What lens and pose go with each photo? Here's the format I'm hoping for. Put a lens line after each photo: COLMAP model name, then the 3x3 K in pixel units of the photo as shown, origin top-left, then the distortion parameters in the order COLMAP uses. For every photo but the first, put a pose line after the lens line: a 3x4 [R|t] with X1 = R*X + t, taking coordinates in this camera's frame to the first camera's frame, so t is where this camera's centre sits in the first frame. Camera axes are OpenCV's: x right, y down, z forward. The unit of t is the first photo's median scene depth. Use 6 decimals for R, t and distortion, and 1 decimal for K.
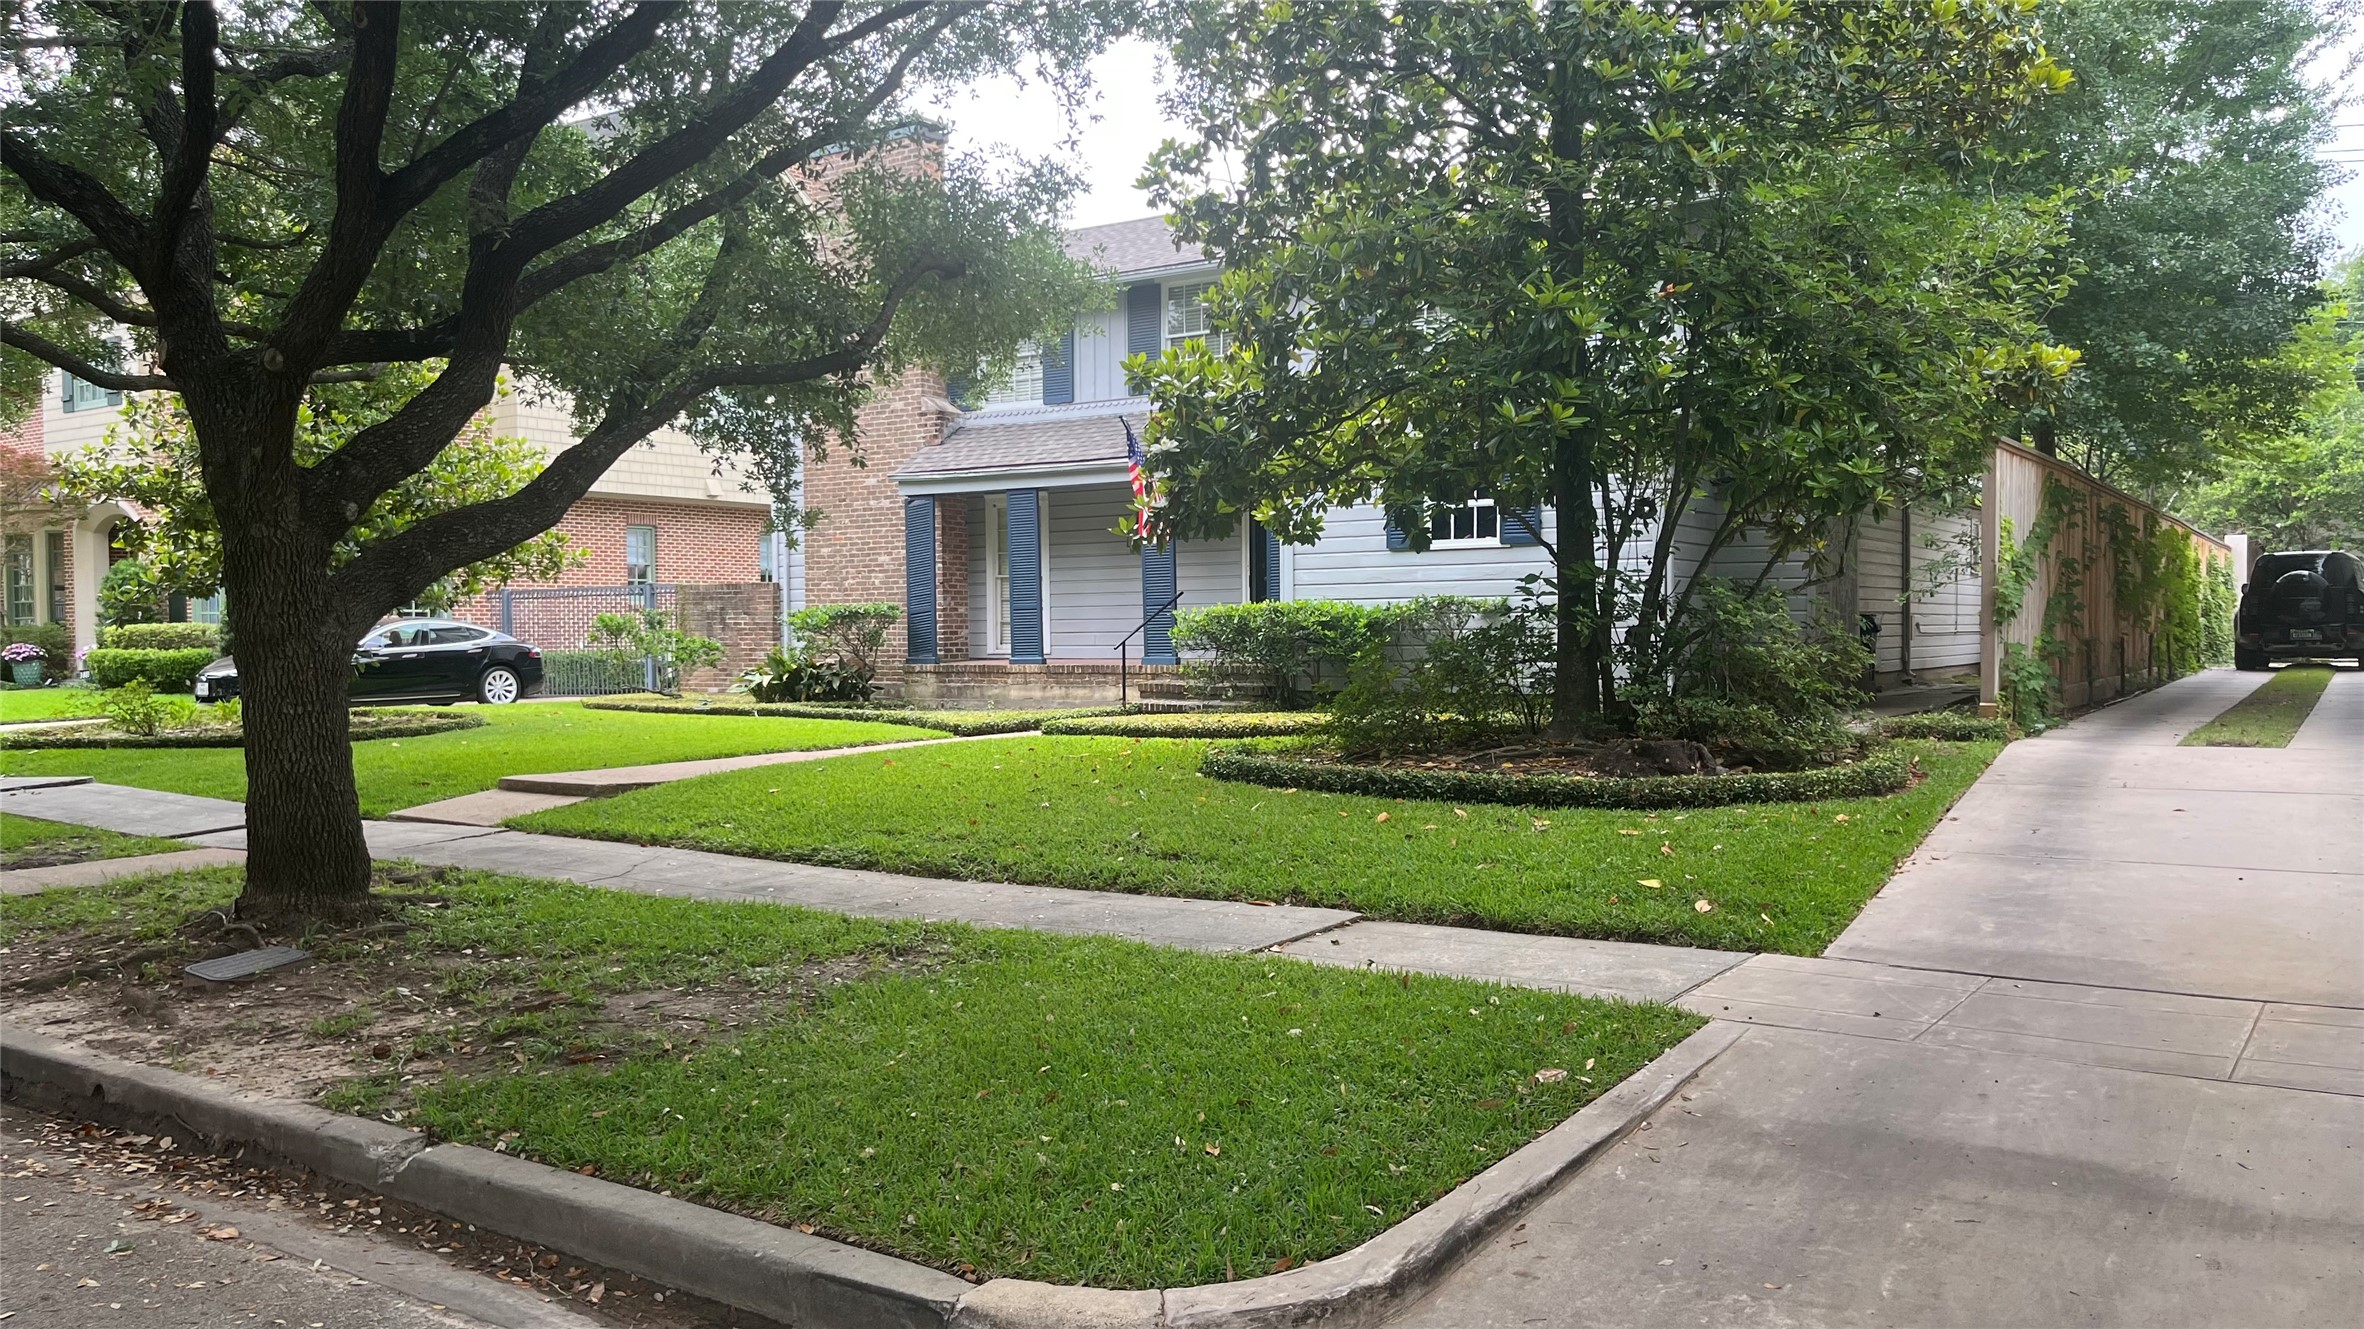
lens RADIAL K [[1786.8, 0, 1187.9], [0, 1786.8, 687.1], [0, 0, 1]] dist [0.031015, -0.038007]
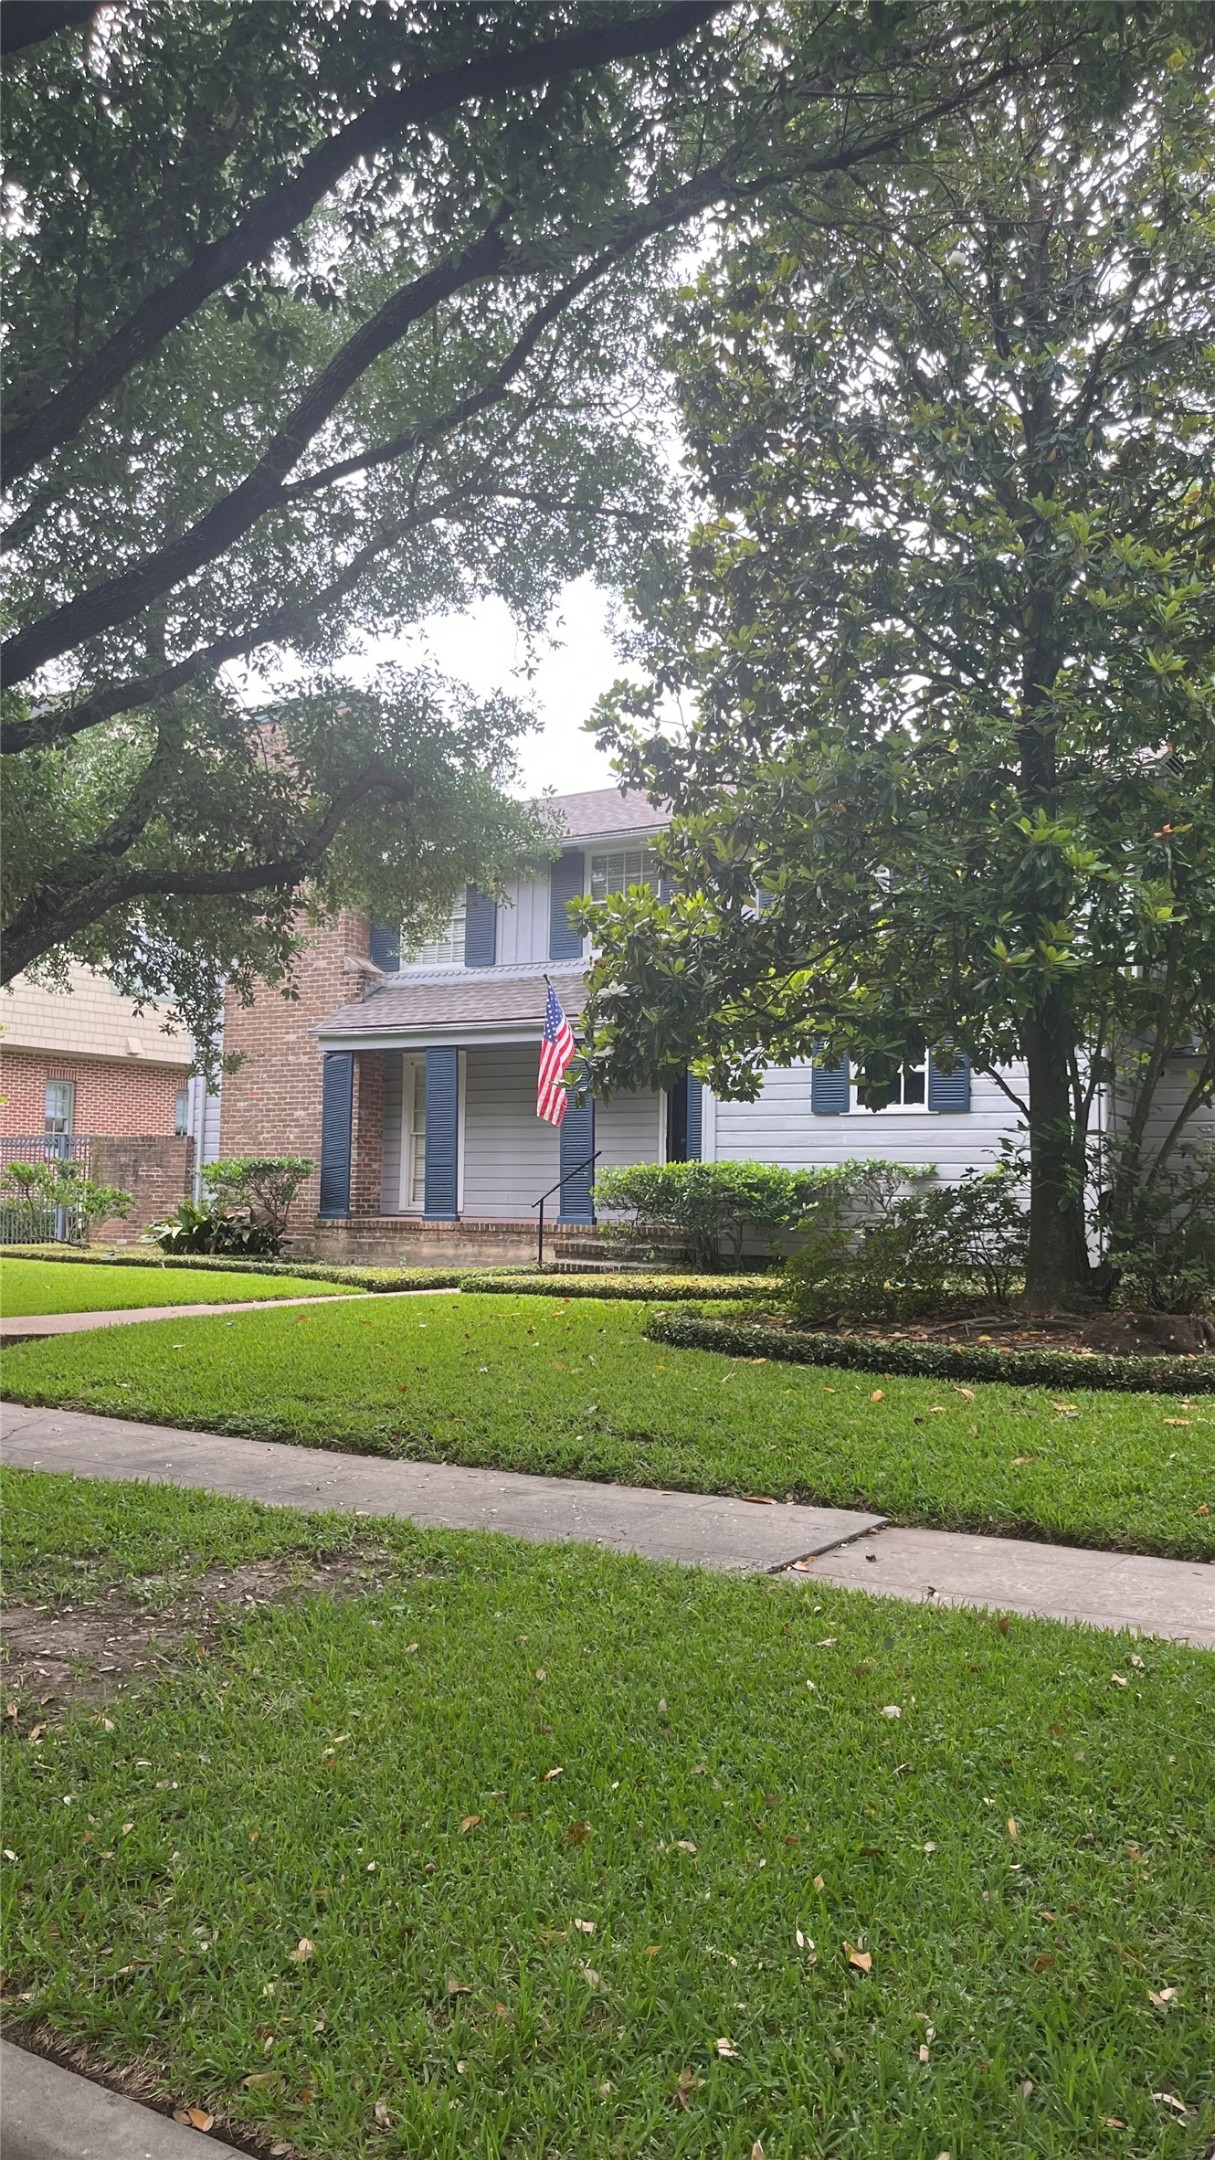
lens RADIAL K [[1640.7, 0, 607.5], [0, 1640.7, 1080.0], [0, 0, 1]] dist [0.034132, -0.038757]
pose [[0.999382, 0.027419, 0.022005, -0.030907], [-0.024938, 0.994047, -0.106058, 0.005606], [-0.024782, 0.105444, 0.994116, 0.130003]]
